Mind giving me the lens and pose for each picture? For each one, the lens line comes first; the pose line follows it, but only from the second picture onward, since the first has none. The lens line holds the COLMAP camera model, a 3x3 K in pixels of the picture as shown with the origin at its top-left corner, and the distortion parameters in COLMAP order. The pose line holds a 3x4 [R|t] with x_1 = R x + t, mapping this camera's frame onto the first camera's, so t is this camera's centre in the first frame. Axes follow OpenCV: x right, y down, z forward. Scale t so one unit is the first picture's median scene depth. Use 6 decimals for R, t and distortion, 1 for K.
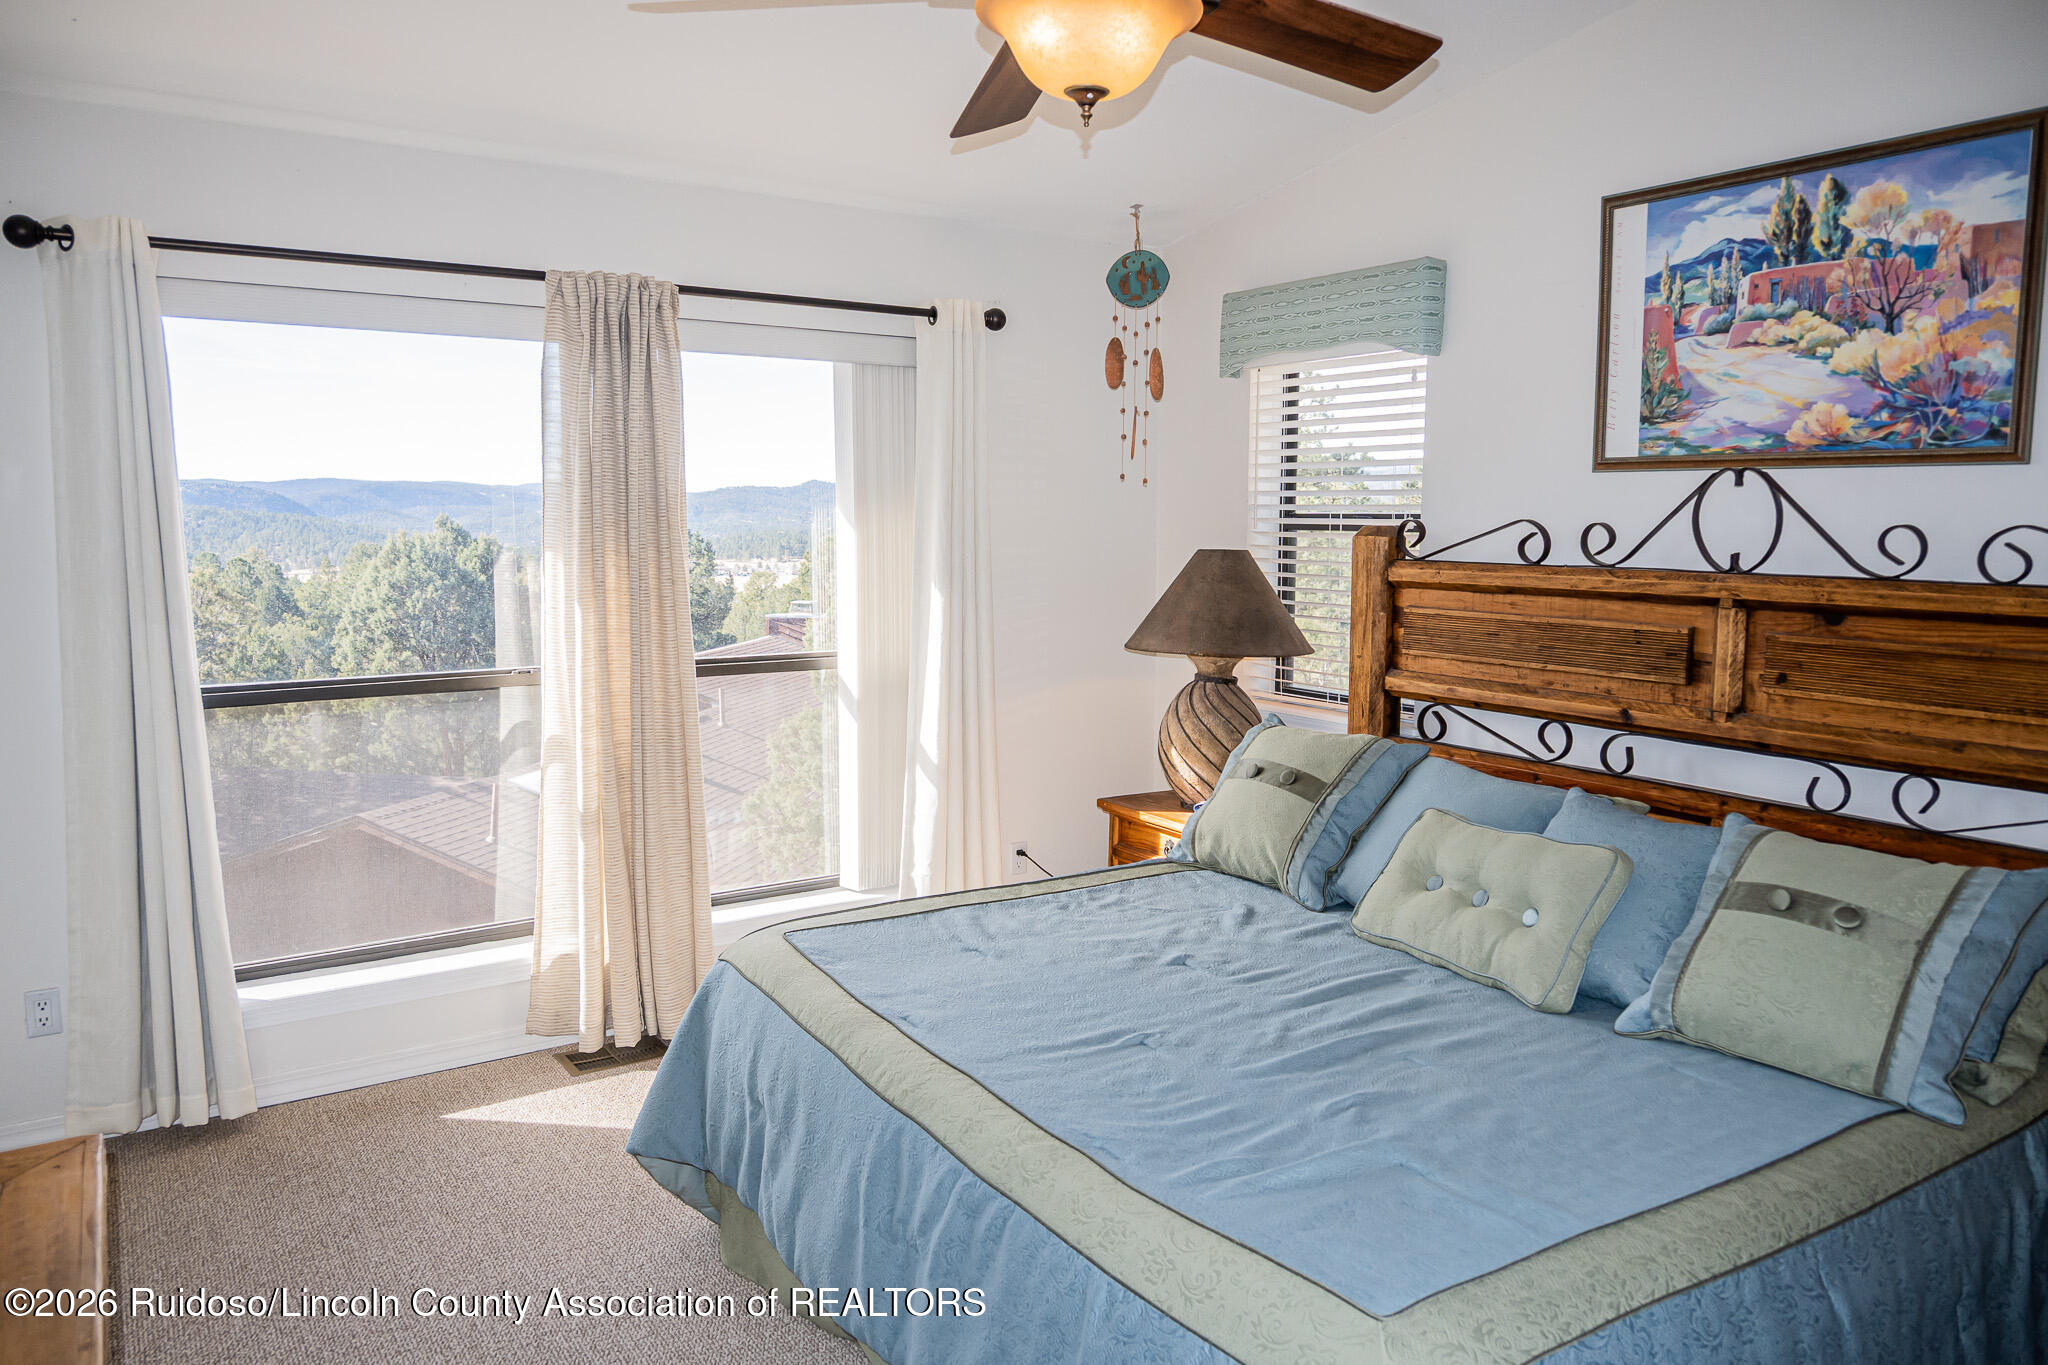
lens RADIAL K [[1402.7, 0, 1014.2], [0, 1402.7, 681.8], [0, 0, 1]] dist [-0.002846, -0.001222]
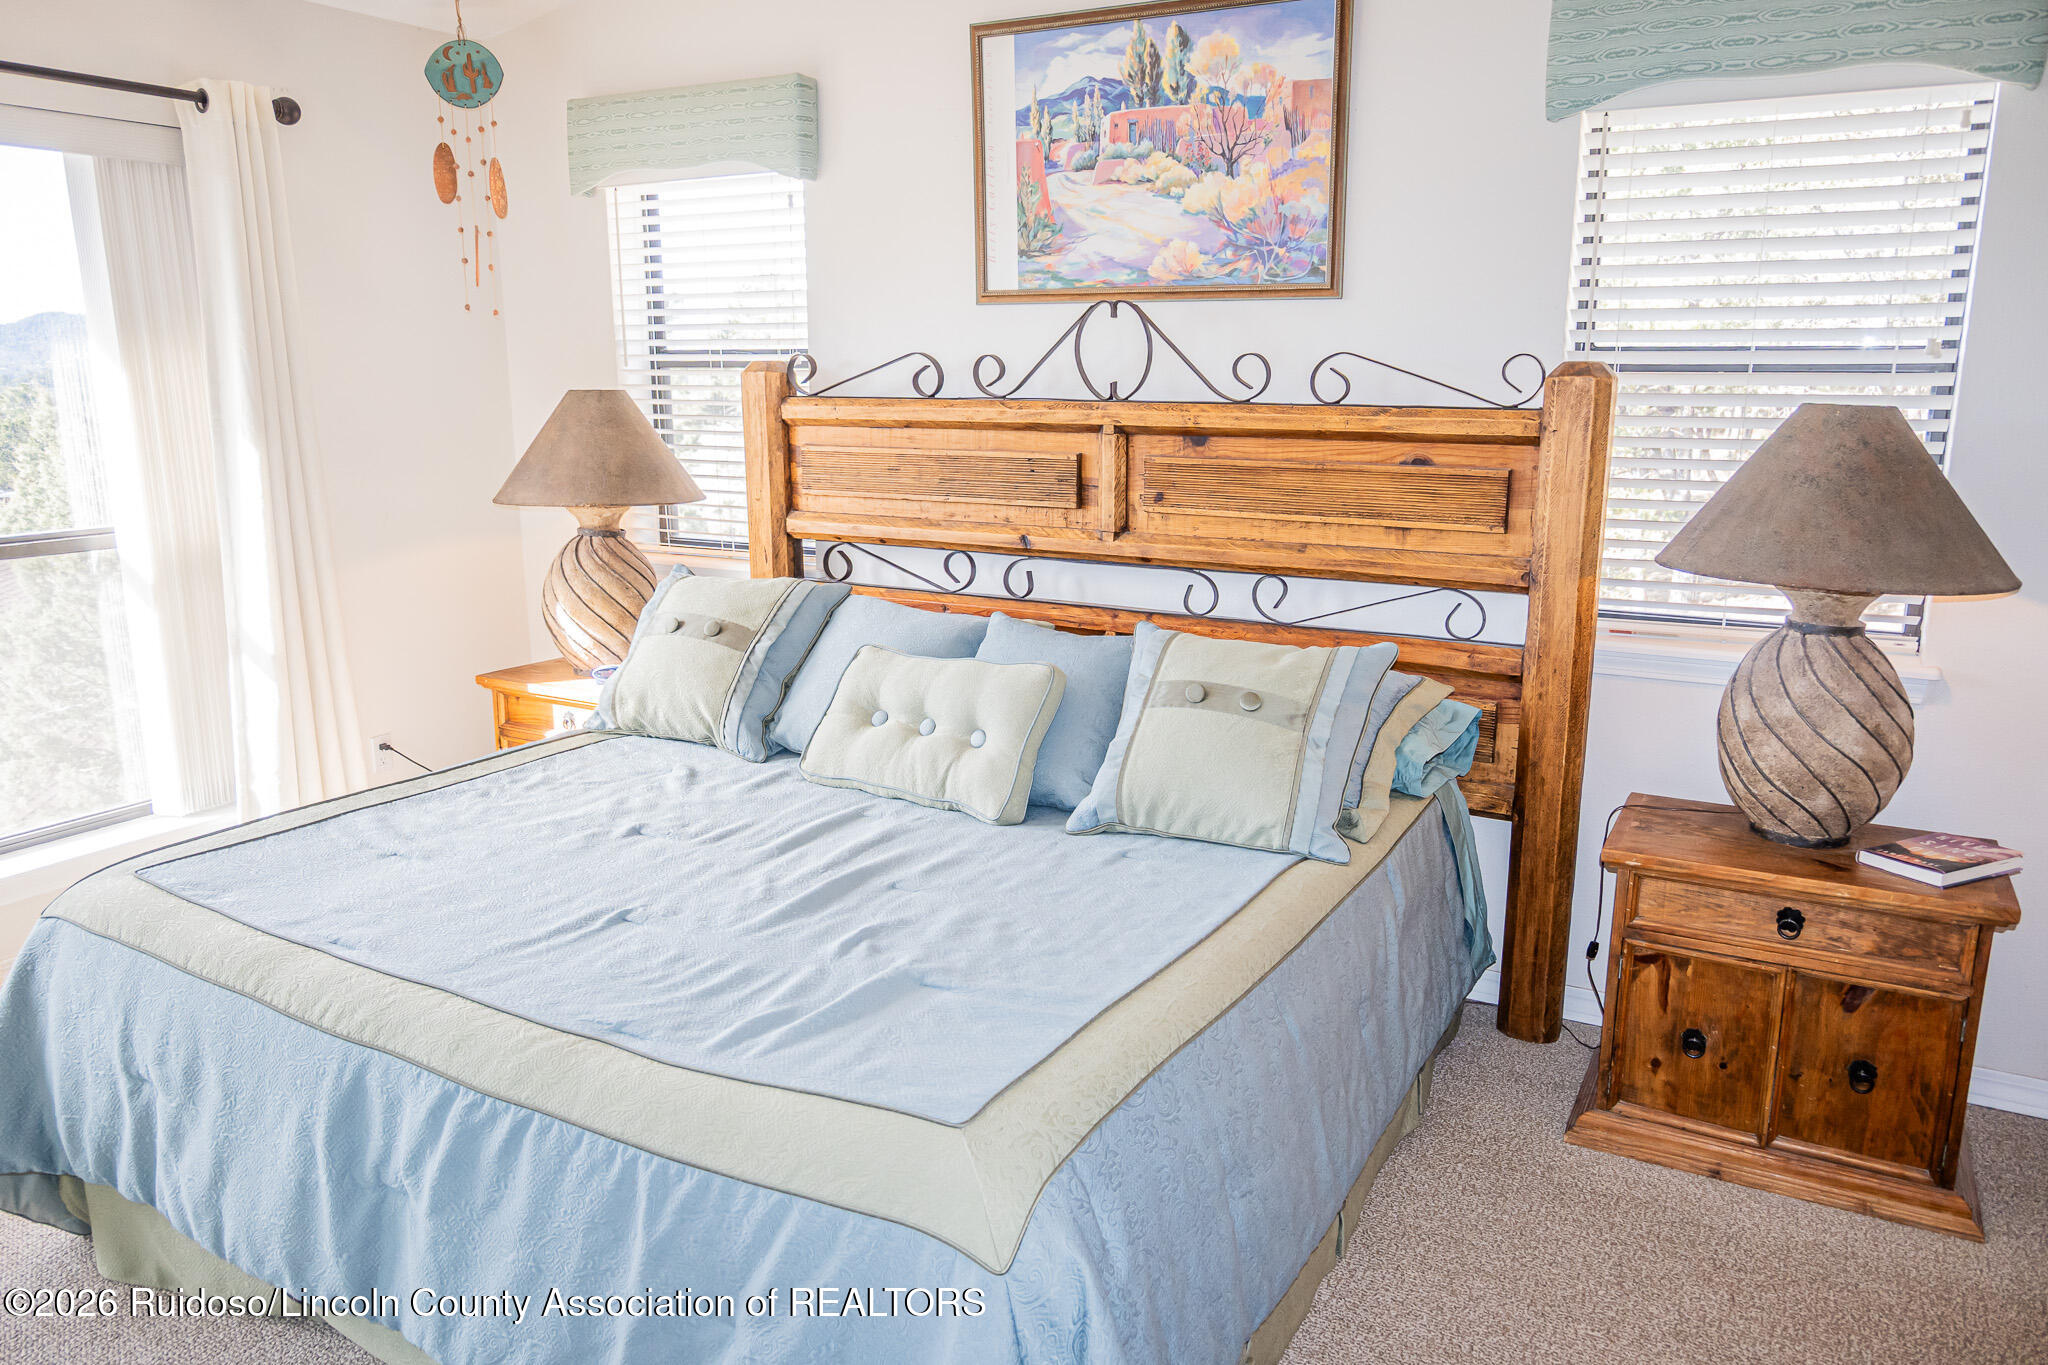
lens RADIAL K [[1463.6, 0, 1024.0], [0, 1463.6, 682.5], [0, 0, 1]] dist [-0.003341, -0.003468]
pose [[0.887801, -0.104044, 0.448312, -0.071291], [0.059628, 0.991904, 0.112118, 0.006463], [-0.456348, -0.072806, 0.886818, 0.023696]]
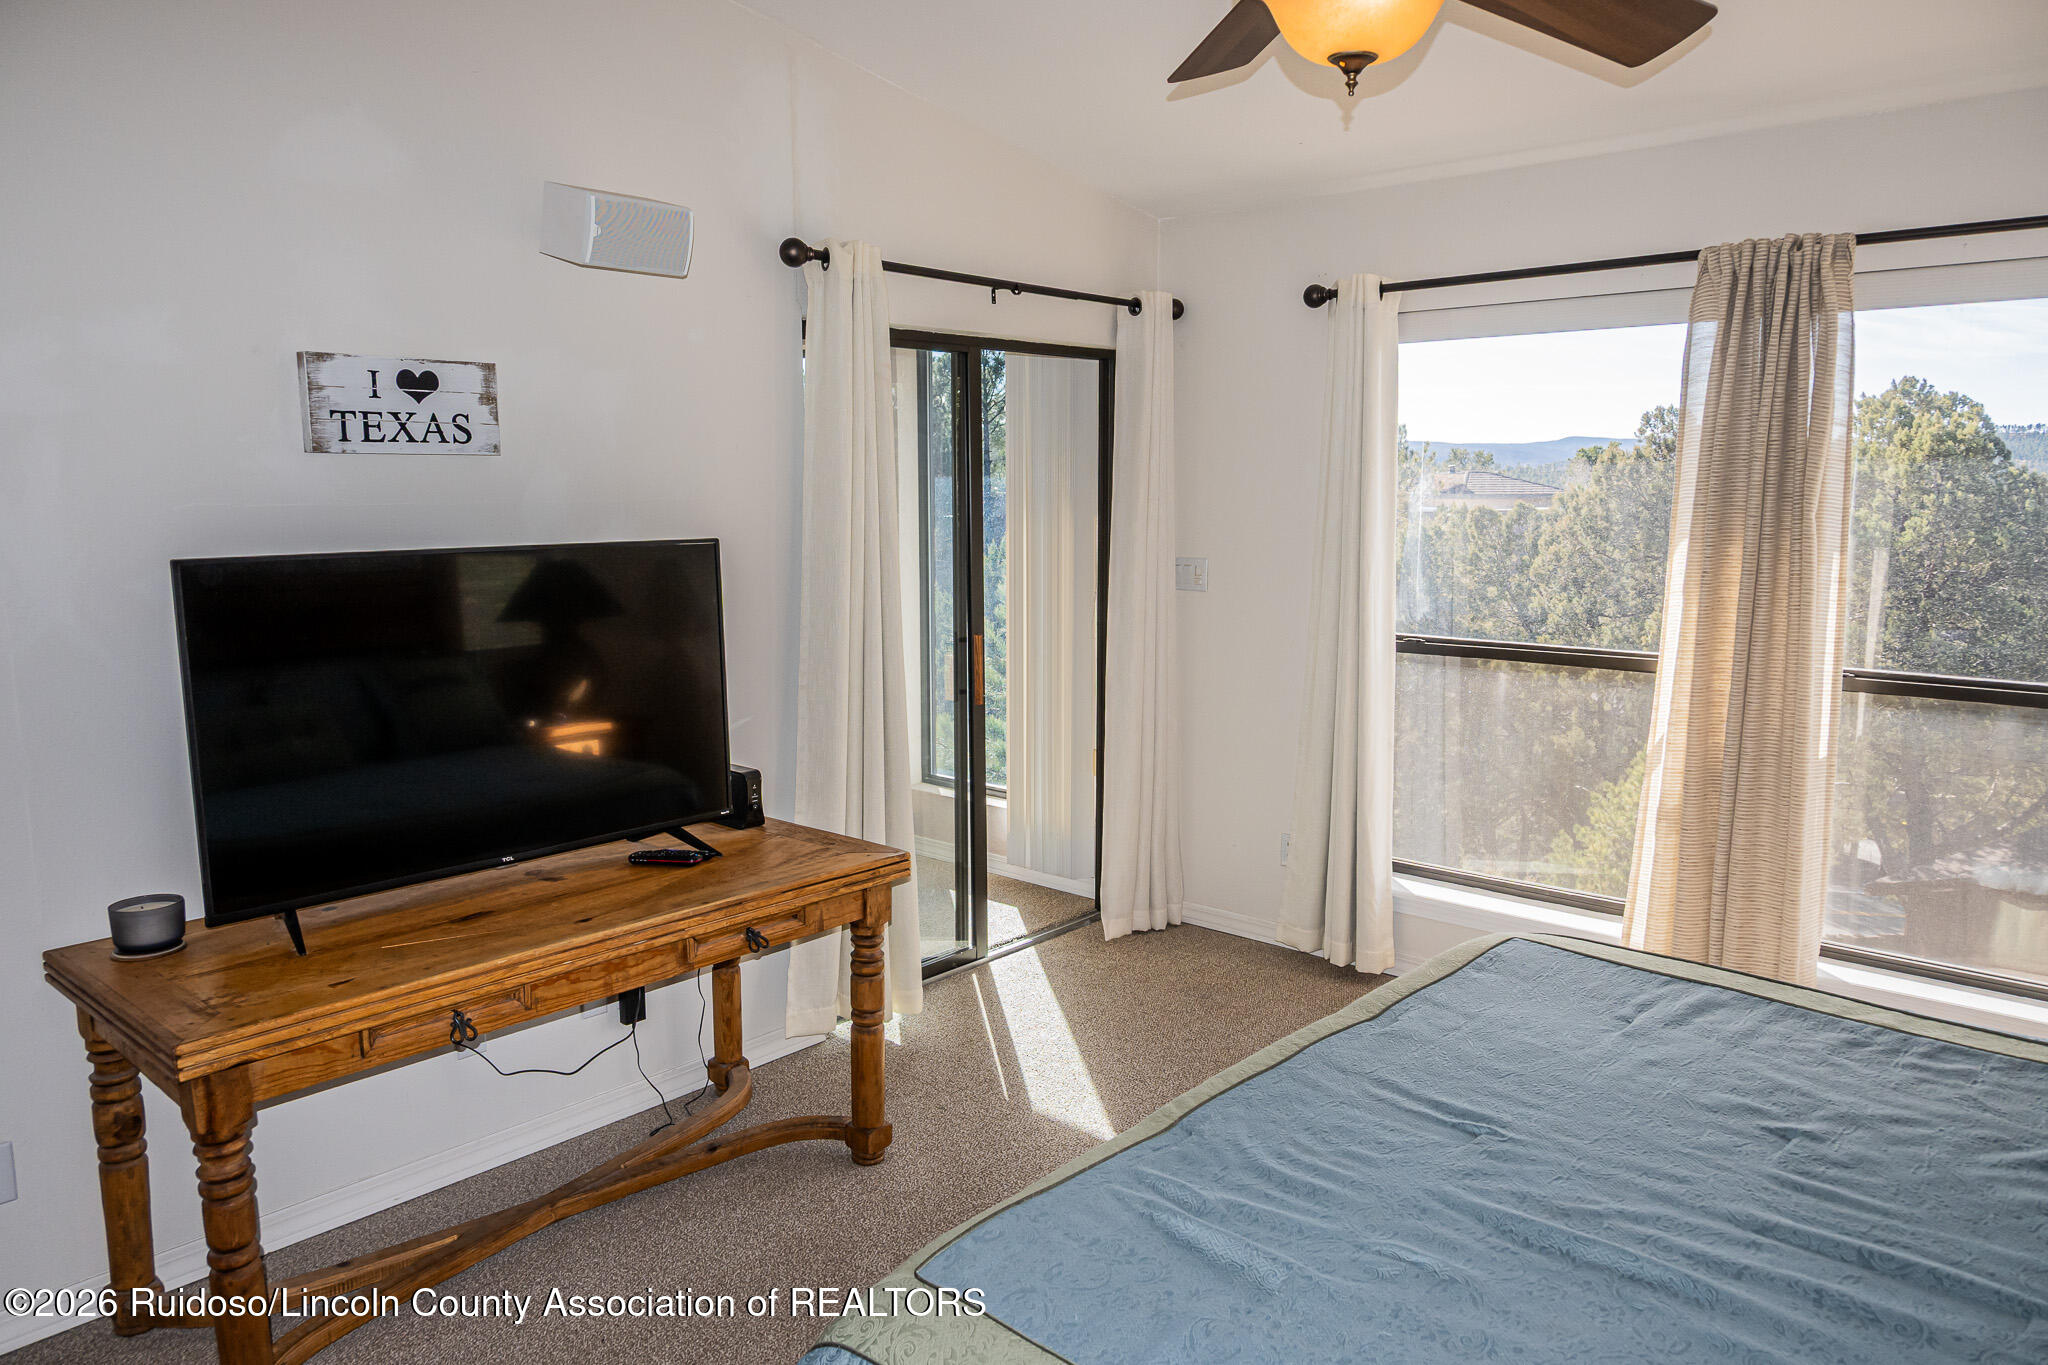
lens RADIAL K [[1402.7, 0, 1014.2], [0, 1402.7, 681.8], [0, 0, 1]] dist [-0.002846, -0.001222]
pose [[0.252025, 0.133347, -0.958490, 0.615199], [-0.115645, 0.987513, 0.106977, -0.055386], [0.960786, 0.083884, 0.264298, 0.373019]]
